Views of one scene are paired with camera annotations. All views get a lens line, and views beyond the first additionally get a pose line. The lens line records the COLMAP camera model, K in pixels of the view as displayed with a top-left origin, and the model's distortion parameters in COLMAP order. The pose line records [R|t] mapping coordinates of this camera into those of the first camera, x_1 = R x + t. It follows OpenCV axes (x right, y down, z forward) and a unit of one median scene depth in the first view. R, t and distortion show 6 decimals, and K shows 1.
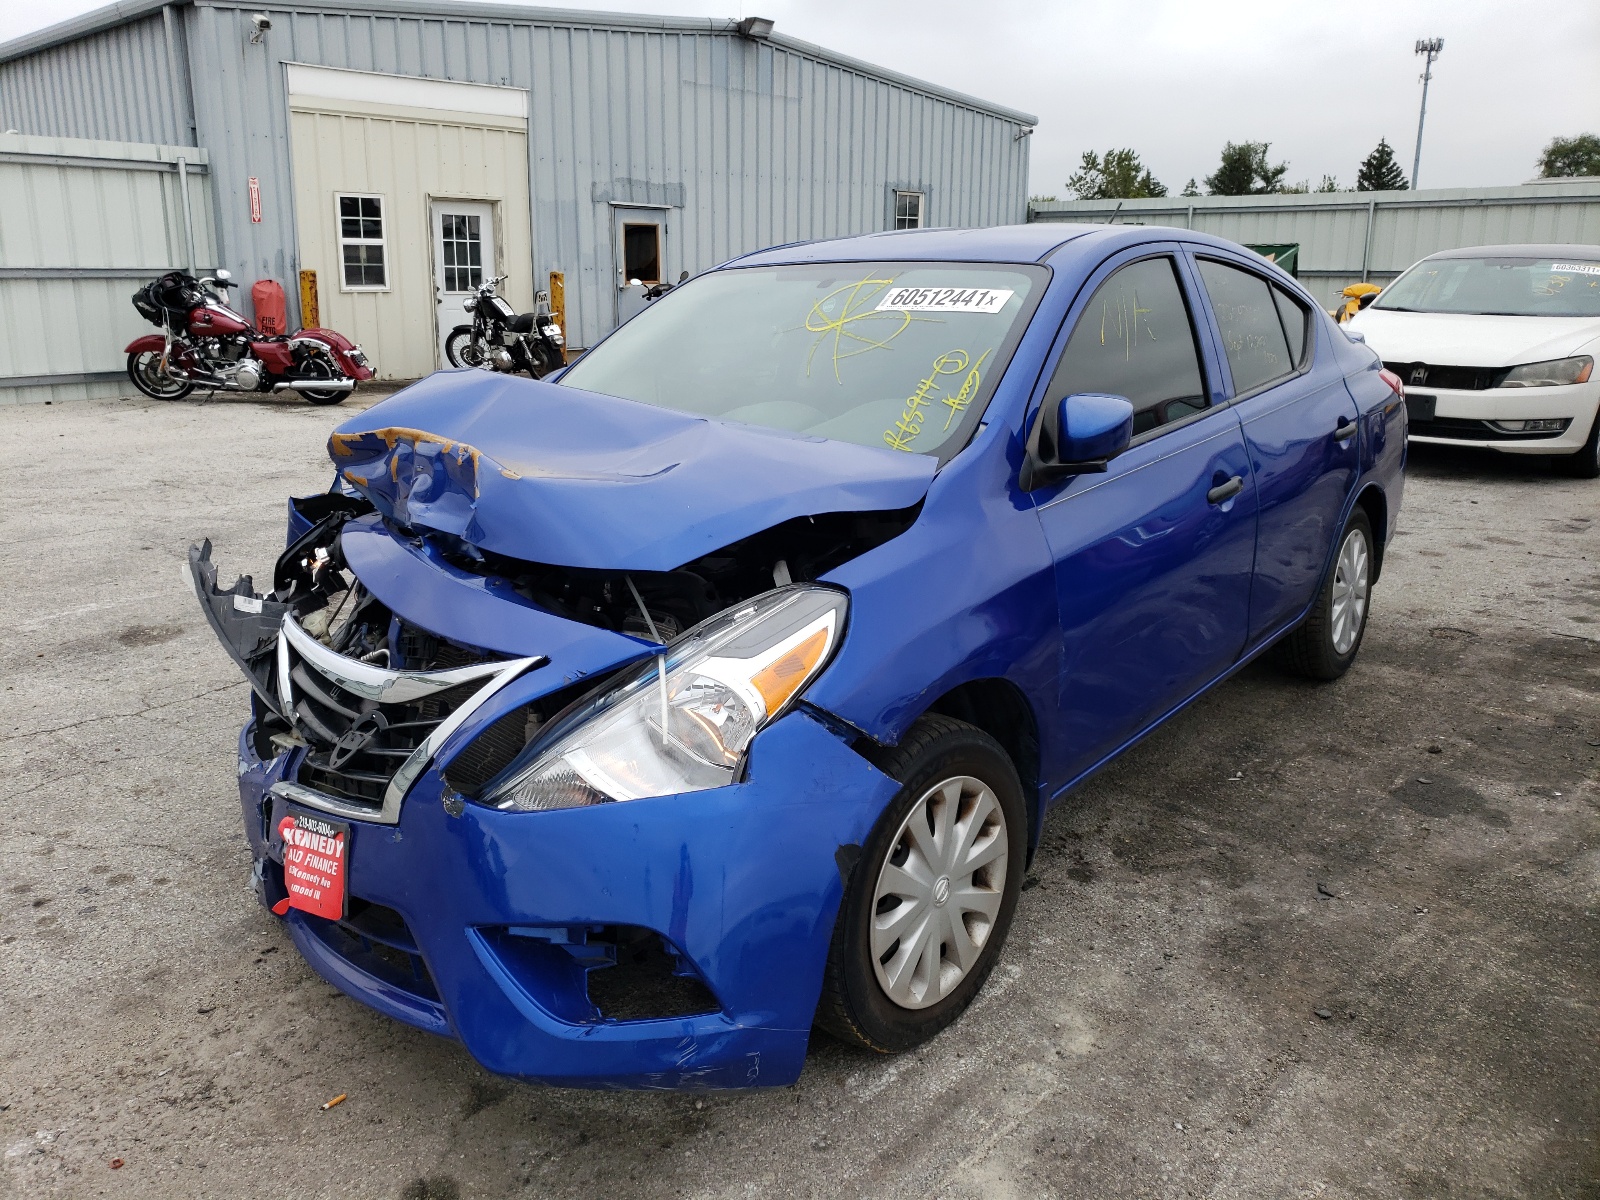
lens RADIAL K [[1241.3, 0, 790.5], [0, 1241.3, 583.9], [0, 0, 1]] dist [0.034020, -0.011052]
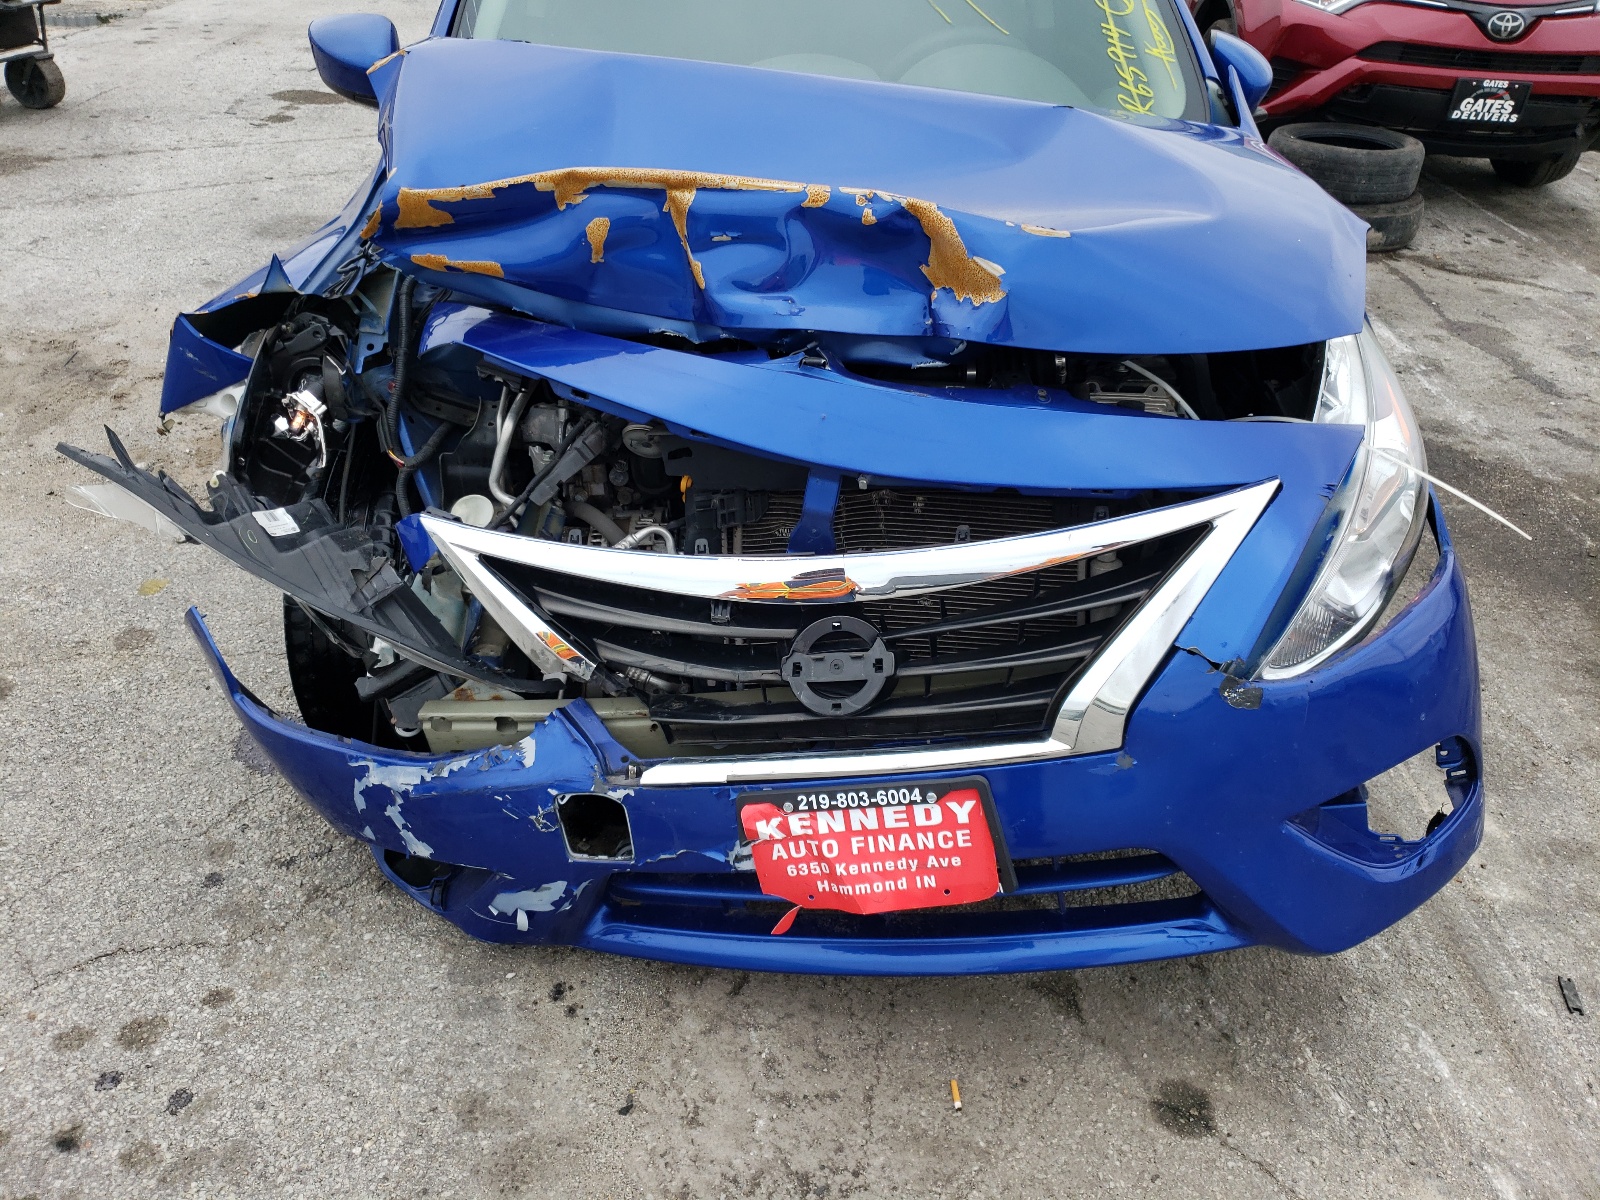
lens RADIAL K [[1241.3, 0, 790.5], [0, 1241.3, 583.9], [0, 0, 1]] dist [0.034020, -0.011052]
pose [[0.735174, -0.320140, 0.597520, -0.607786], [0.121073, 0.929294, 0.348933, -0.125408], [-0.666979, -0.184183, 0.721953, 0.429590]]
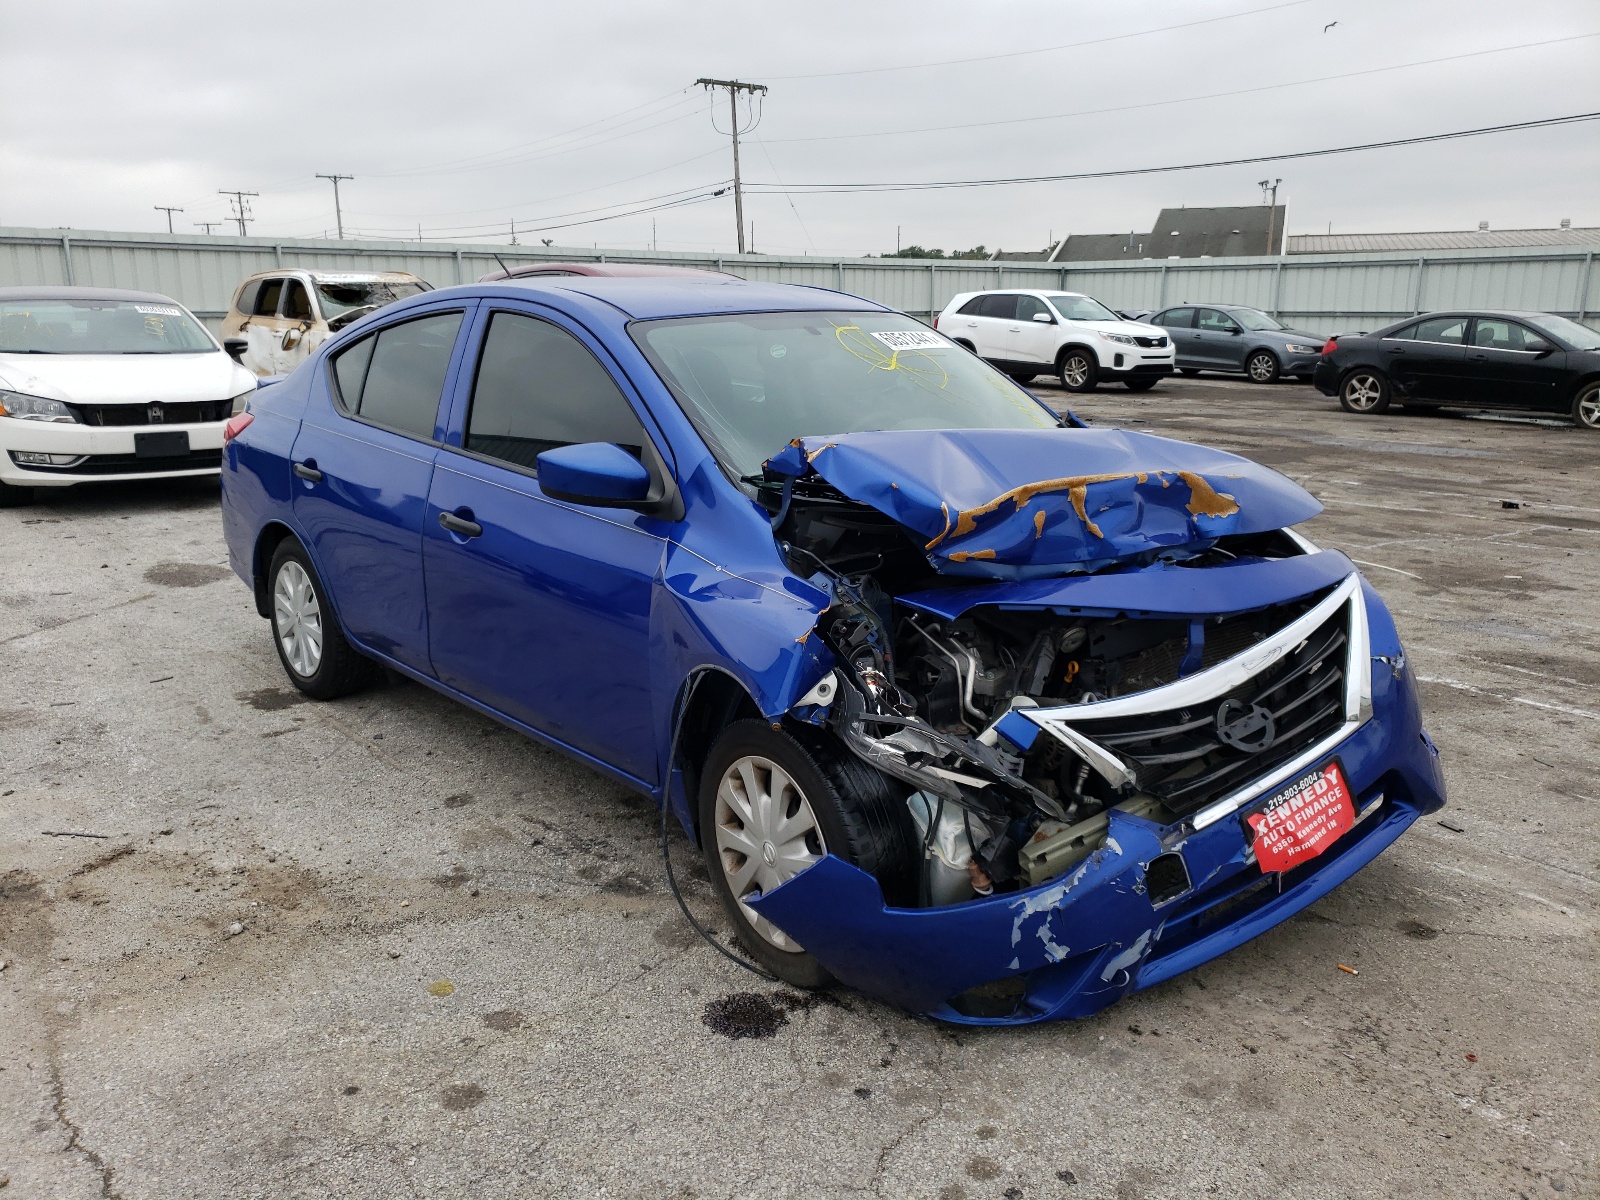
lens RADIAL K [[1216.5, 0, 800.0], [0, 1216.5, 600.0], [0, 0, 1]] dist [0.009347, 0.001128]
pose [[0.152582, -0.235743, 0.959762, -1.181950], [0.244197, 0.950014, 0.194527, -0.247508], [-0.957646, 0.204690, 0.202522, 0.913899]]
